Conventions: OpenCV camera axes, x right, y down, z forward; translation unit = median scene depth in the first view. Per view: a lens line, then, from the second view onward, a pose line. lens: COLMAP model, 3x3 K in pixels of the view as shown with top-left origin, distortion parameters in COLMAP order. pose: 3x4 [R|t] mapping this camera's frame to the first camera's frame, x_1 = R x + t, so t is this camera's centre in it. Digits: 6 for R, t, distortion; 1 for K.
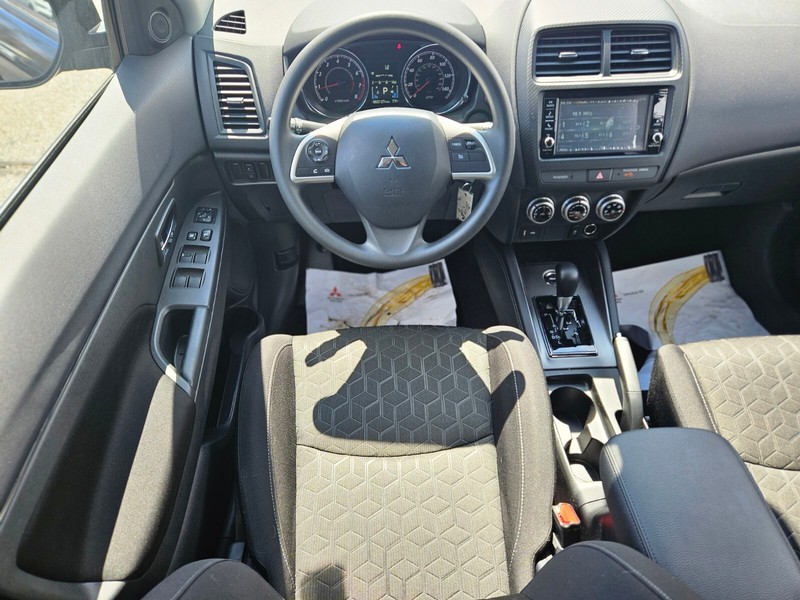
lens RADIAL K [[530.3, 0, 398.3], [0, 530.3, 309.9], [0, 0, 1]] dist [0.083535, -0.066343]
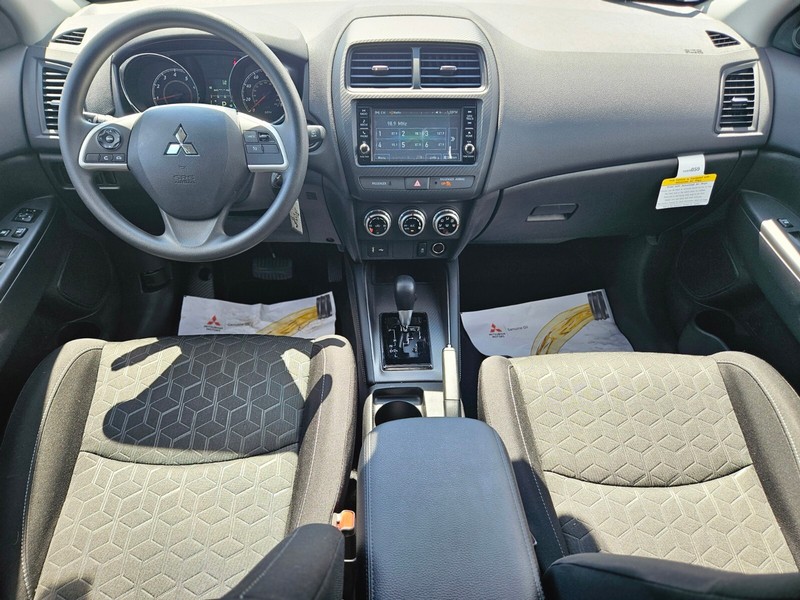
lens RADIAL K [[533.3, 0, 394.6], [0, 533.3, 308.7], [0, 0, 1]] dist [0.083456, -0.076016]
pose [[0.999753, 0.020483, 0.008570, 0.325746], [-0.018993, 0.988848, -0.147714, 0.134006], [-0.011500, 0.147515, 0.988993, 0.033929]]
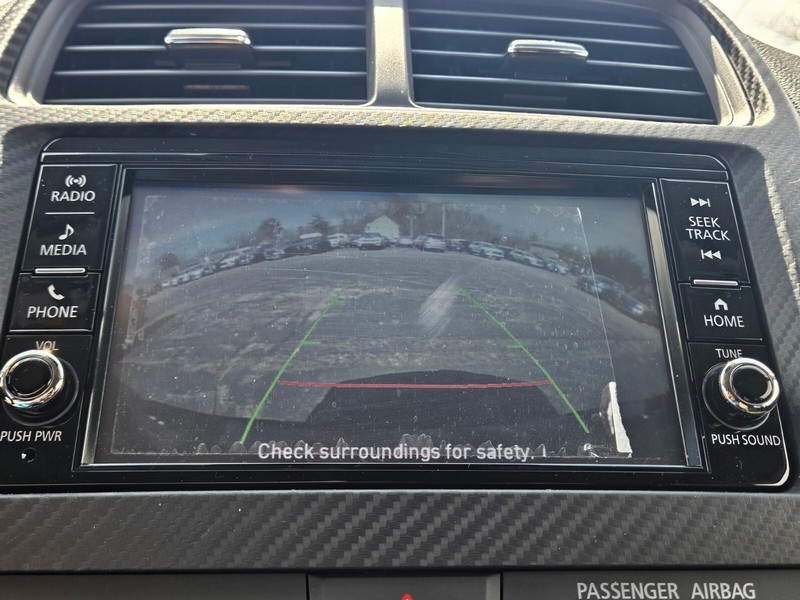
lens RADIAL K [[852.1, 0, 401.2], [0, 852.1, 315.1], [0, 0, 1]] dist [0.069532, -0.043069]
pose [[0.999316, 0.025708, 0.026587, 0.363488], [0.000370, 0.711908, -0.702273, -0.155302], [-0.036982, 0.701802, 0.711411, 0.794303]]
